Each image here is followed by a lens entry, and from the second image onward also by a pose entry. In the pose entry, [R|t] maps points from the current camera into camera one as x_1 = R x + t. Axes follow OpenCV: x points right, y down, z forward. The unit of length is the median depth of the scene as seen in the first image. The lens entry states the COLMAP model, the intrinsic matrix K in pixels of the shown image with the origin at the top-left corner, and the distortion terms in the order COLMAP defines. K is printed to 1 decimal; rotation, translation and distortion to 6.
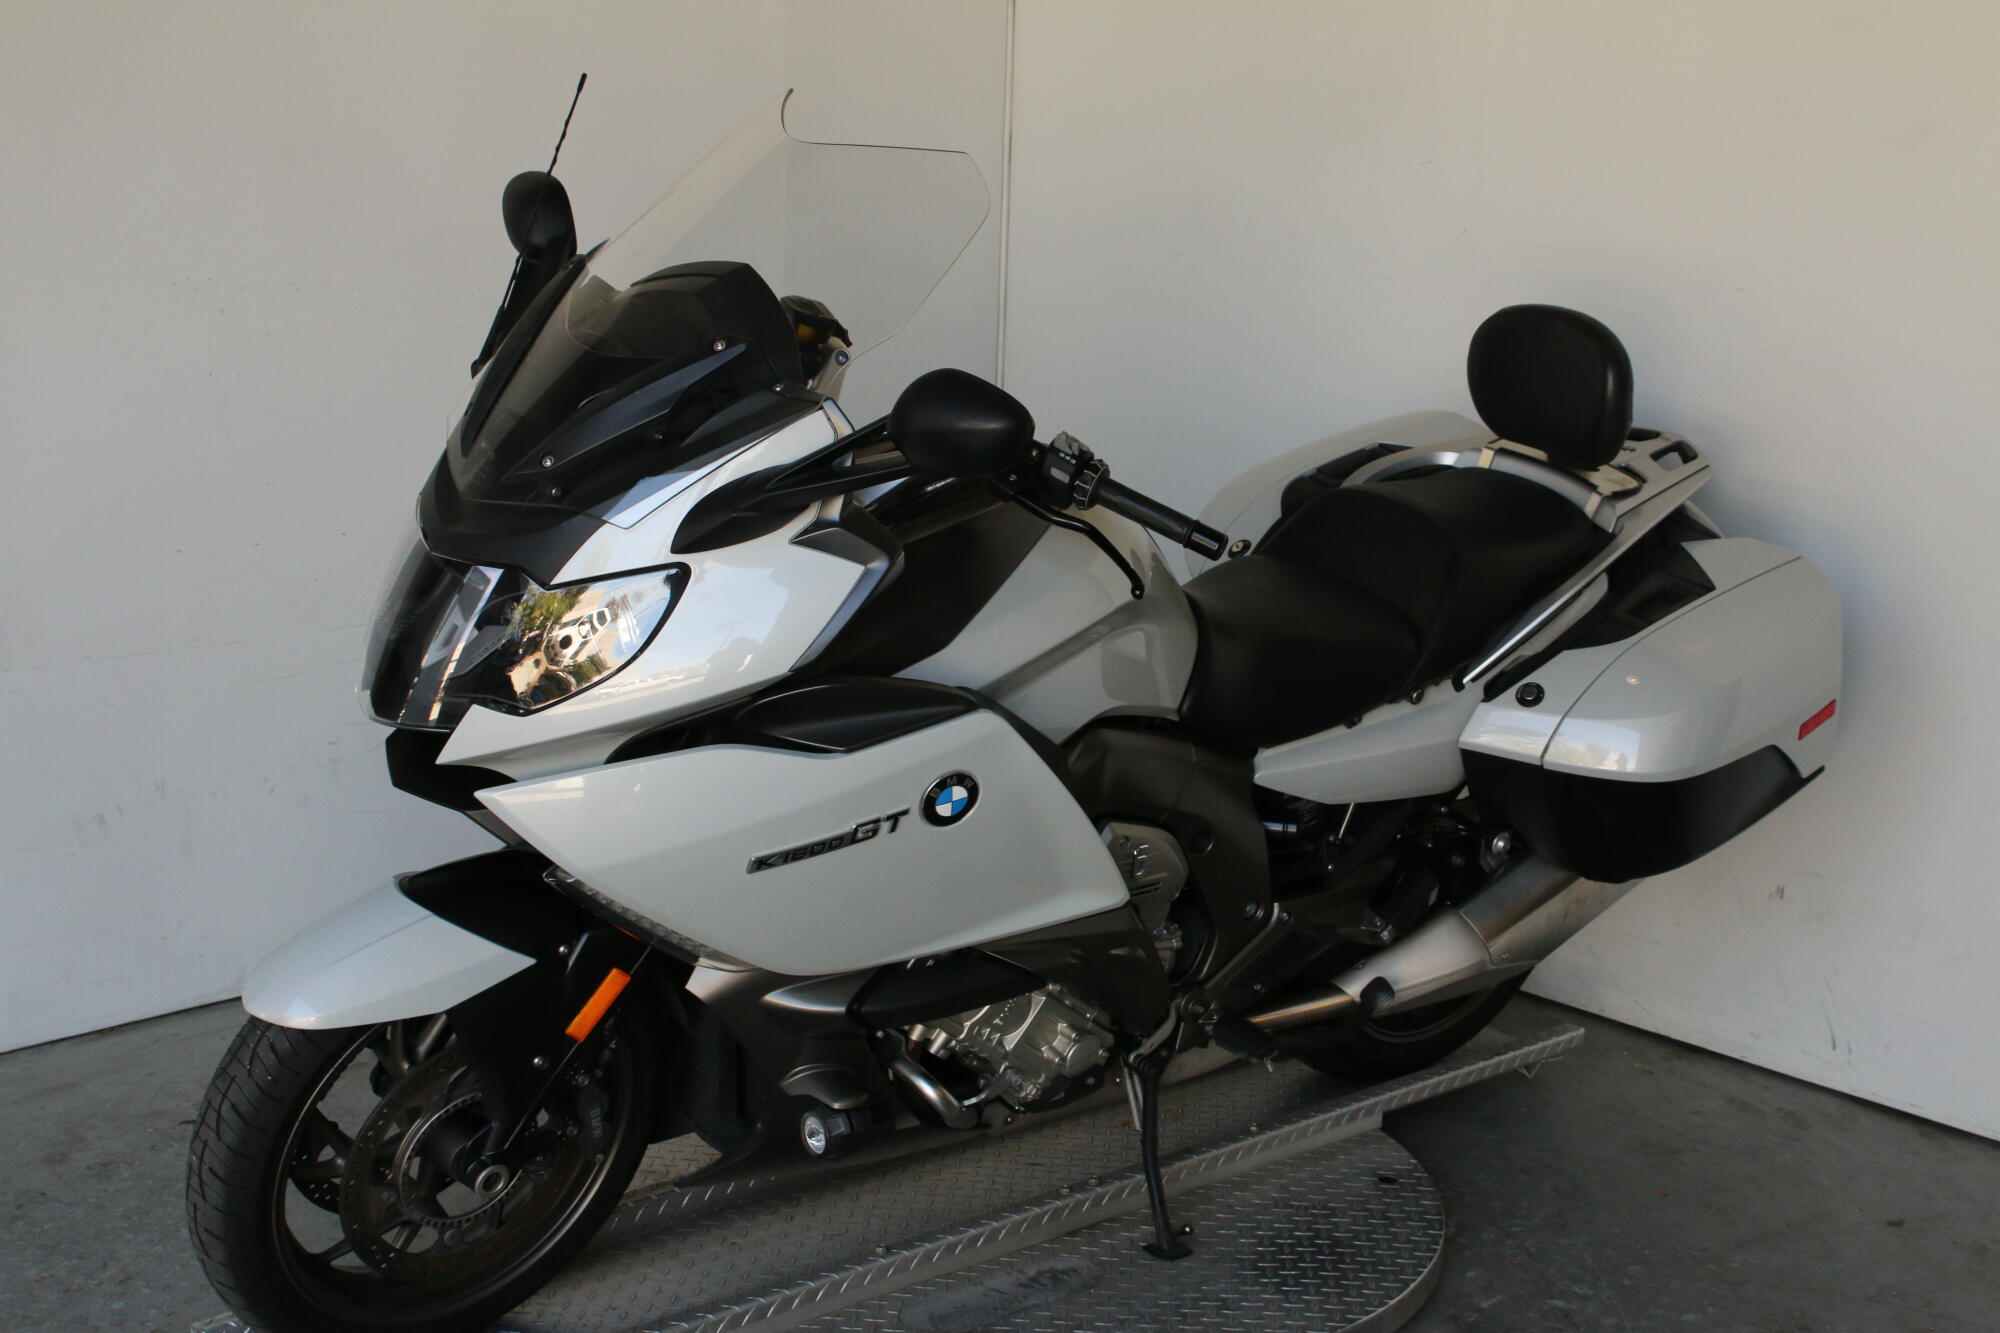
lens RADIAL K [[2504.0, 0, 1006.6], [0, 2504.0, 660.3], [0, 0, 1]] dist [-0.079471, 0.000000]
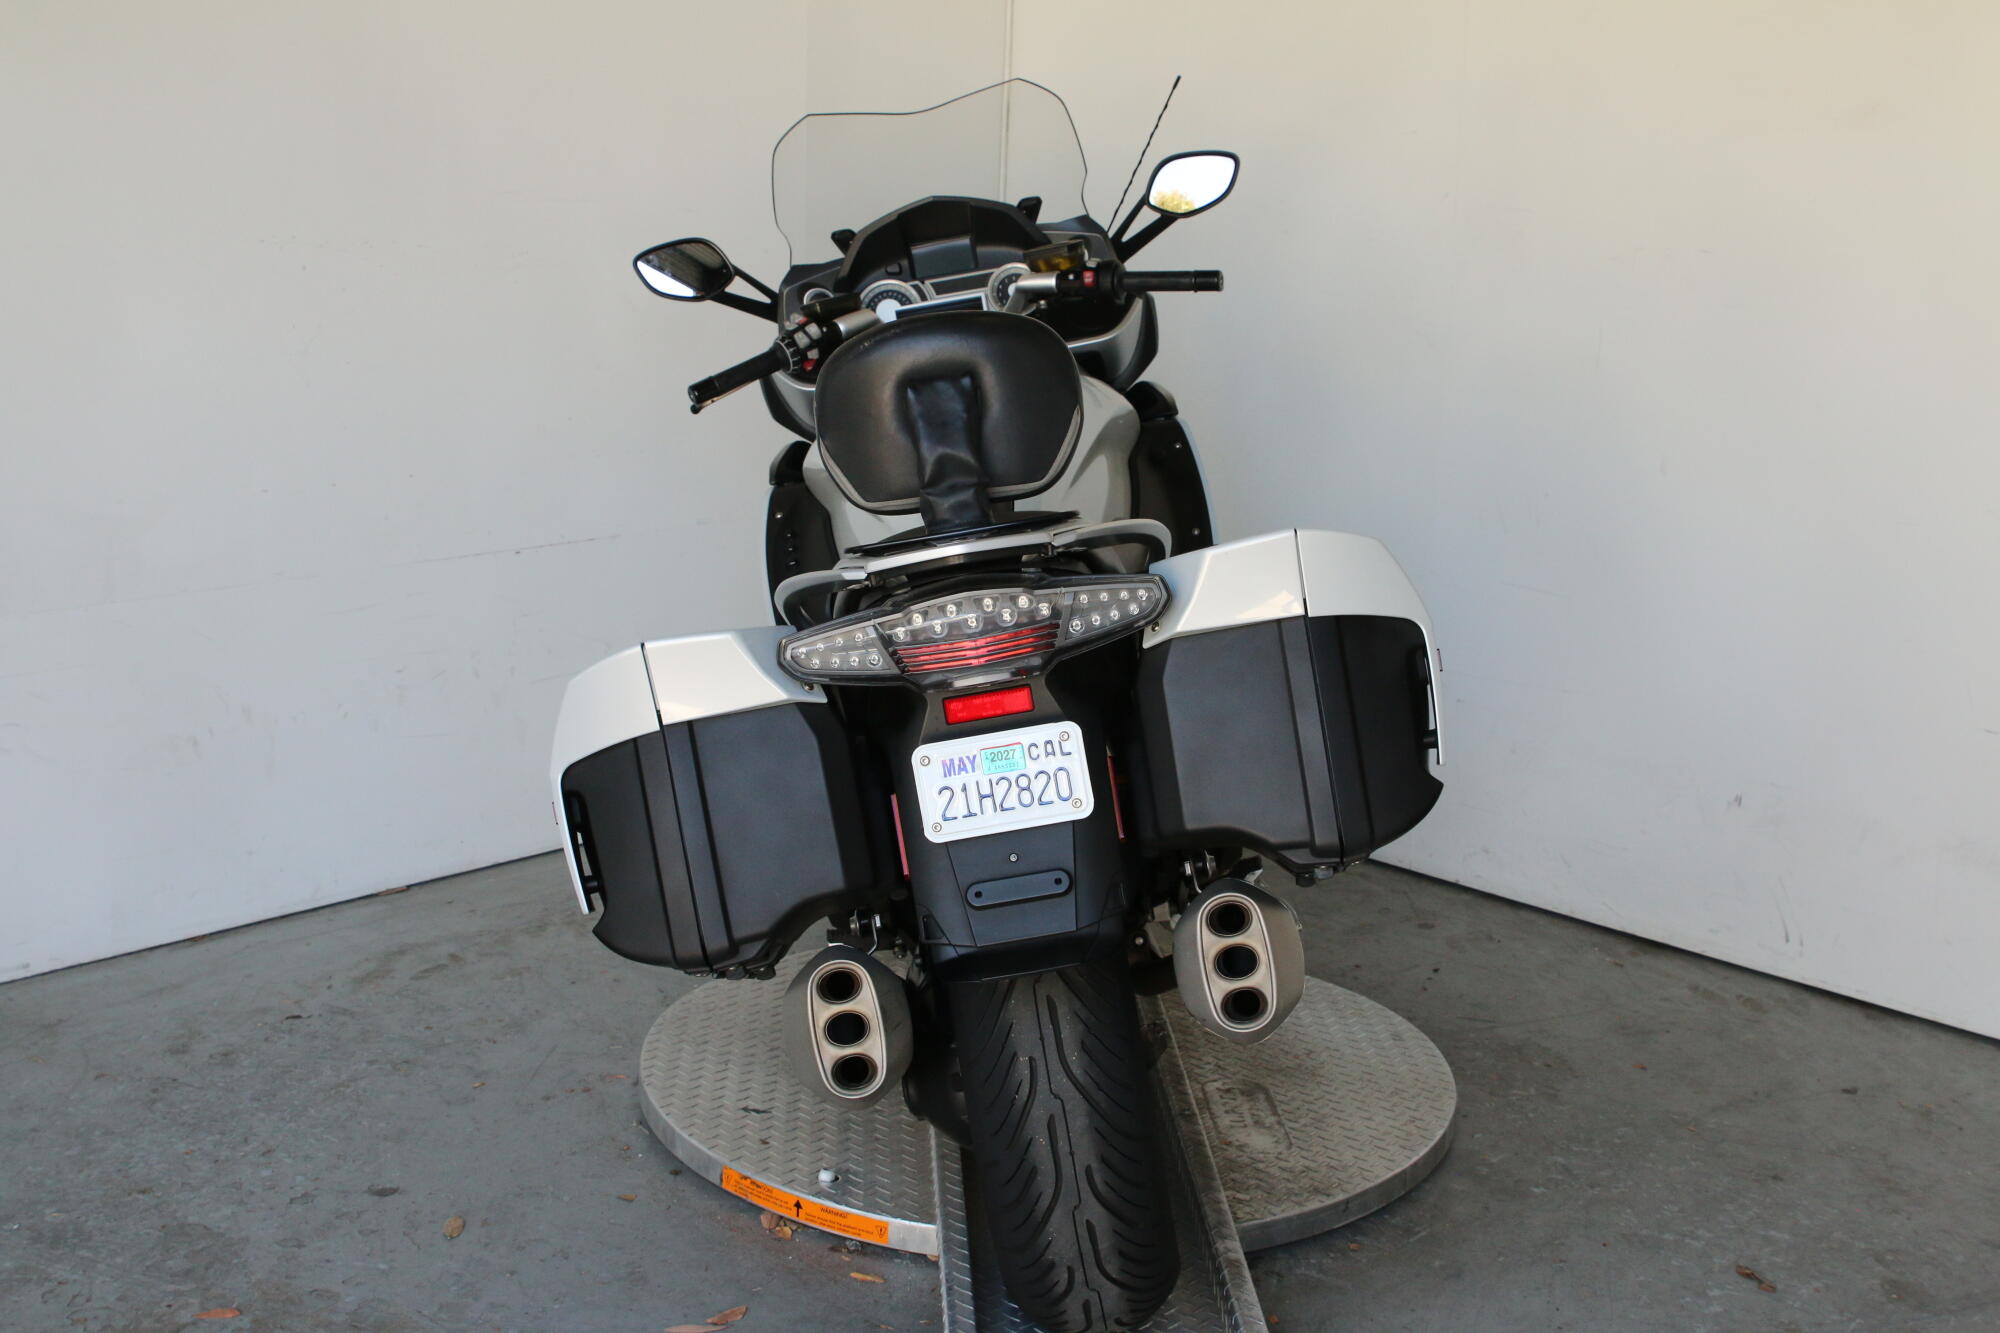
lens RADIAL K [[2504.0, 0, 991.2], [0, 2504.0, 659.0], [0, 0, 1]] dist [-0.079471, 0.000000]
pose [[0.999377, -0.003146, 0.035144, -0.074803], [0.002510, 0.999833, 0.018104, 0.012873], [-0.035195, -0.018005, 0.999218, -0.113291]]
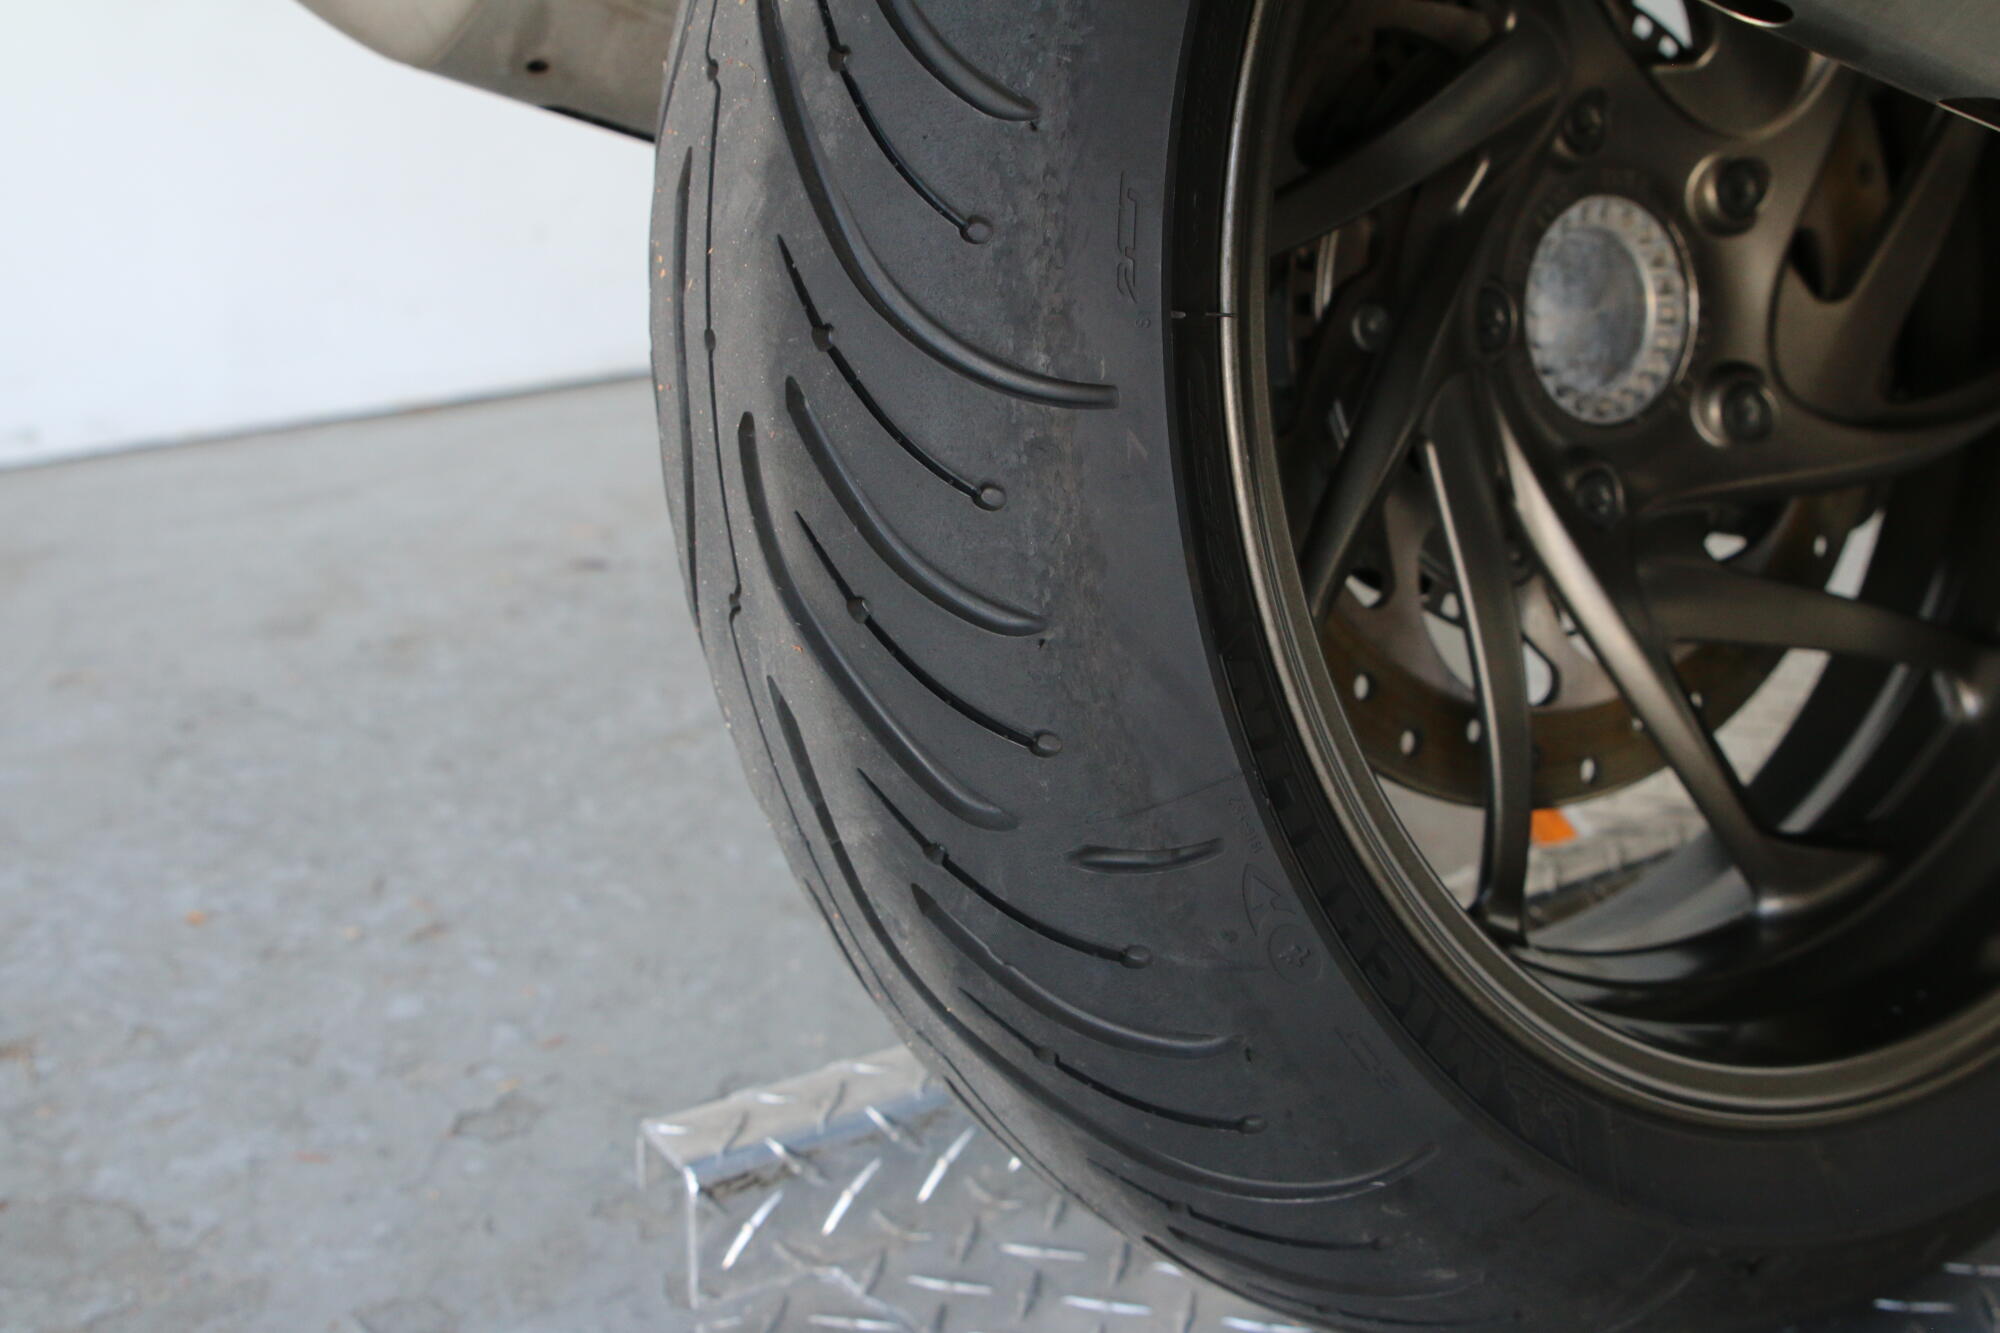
lens RADIAL K [[2504.0, 0, 989.6], [0, 2504.0, 645.2], [0, 0, 1]] dist [-0.079471, 0.000000]
pose [[0.988971, 0.043679, -0.141519, -0.232124], [-0.022444, 0.988686, 0.148312, 0.157838], [0.146396, -0.143500, 0.978763, 0.676455]]
